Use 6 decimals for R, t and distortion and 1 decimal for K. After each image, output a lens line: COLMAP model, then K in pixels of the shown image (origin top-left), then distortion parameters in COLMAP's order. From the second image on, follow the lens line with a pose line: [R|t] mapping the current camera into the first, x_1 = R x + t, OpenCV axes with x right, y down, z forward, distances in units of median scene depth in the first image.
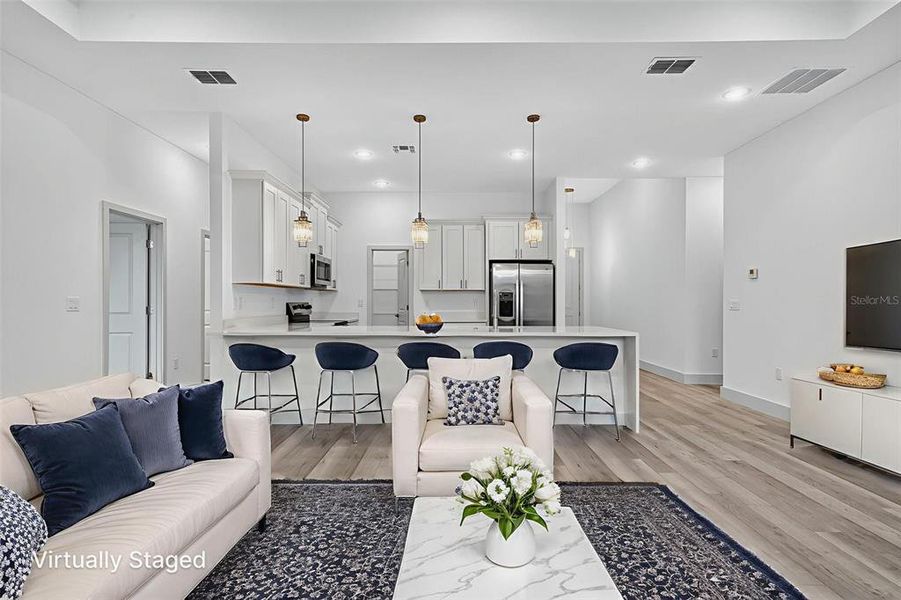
lens RADIAL K [[451.8, 0, 452.7], [0, 451.8, 304.9], [0, 0, 1]] dist [0.017552, -0.000080]
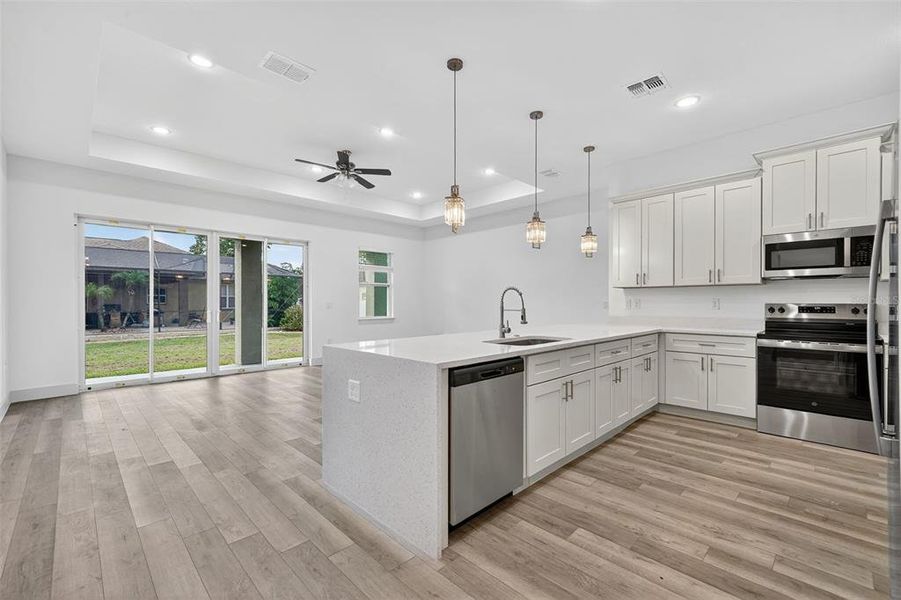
lens RADIAL K [[389.9, 0, 453.2], [0, 389.9, 301.8], [0, 0, 1]] dist [0.011541, -0.000333]
pose [[-0.707112, 0.000721, -0.707101, 0.437640], [-0.001674, 0.999995, 0.002694, -0.007910], [0.707099, 0.003089, -0.707108, 0.984127]]
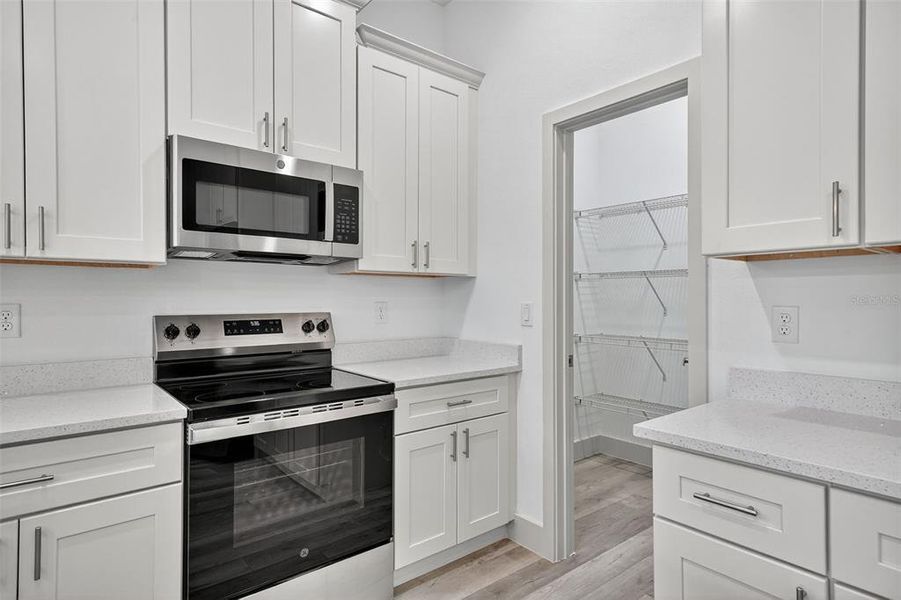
lens RADIAL K [[494.5, 0, 456.0], [0, 494.5, 299.5], [0, 0, 1]] dist [0.015321, 0.000241]
pose [[0.635481, 0.006356, -0.772090, 0.023063], [-0.005824, 0.999977, 0.003439, -0.016307], [0.772094, 0.002311, 0.635504, 0.847828]]
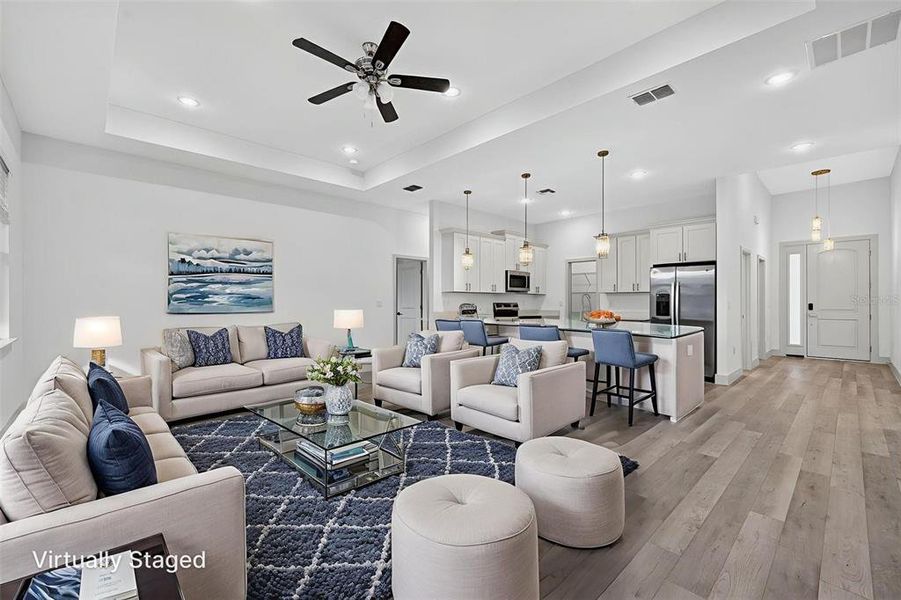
lens RADIAL K [[380.9, 0, 454.2], [0, 380.9, 300.4], [0, 0, 1]] dist [0.000073, 0.000211]
pose [[0.697173, -0.004301, -0.716890, 0.428007], [-0.004539, 0.999935, -0.010413, 0.000728], [0.716889, 0.010514, 0.697108, -0.007439]]
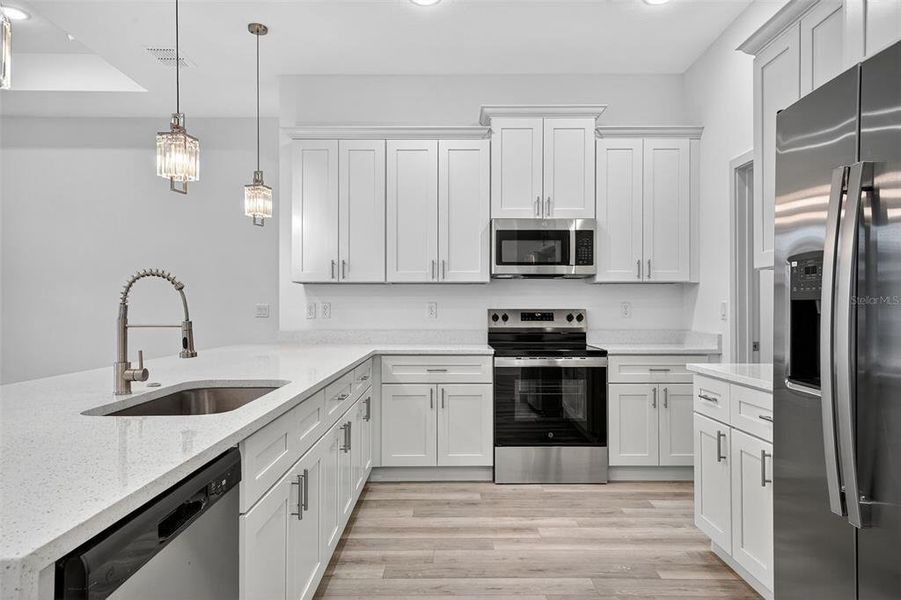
lens RADIAL K [[583.0, 0, 449.4], [0, 583.0, 304.9], [0, 0, 1]] dist [0.029120, 0.002537]
pose [[-0.001724, -0.003556, -0.999992, 0.351597], [-0.003596, 0.999987, -0.003550, -0.006675], [0.999992, 0.003590, -0.001737, 0.854505]]
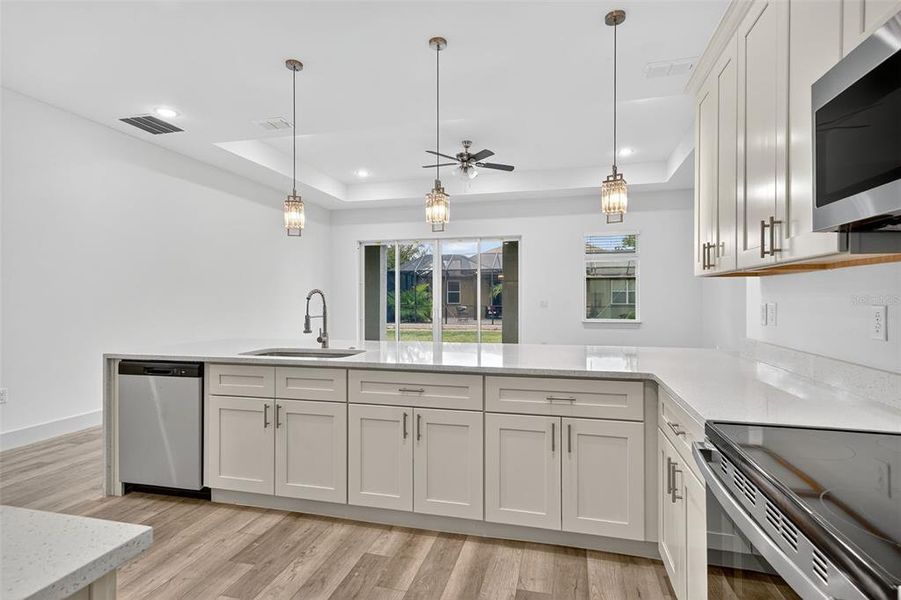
lens RADIAL K [[451.8, 0, 449.2], [0, 451.8, 301.5], [0, 0, 1]] dist [0.017552, -0.000080]
pose [[-0.964788, 0.000034, 0.263030, -0.182417], [0.003503, 0.999913, 0.012722, -0.017356], [-0.263007, 0.013195, -0.964704, 1.114770]]
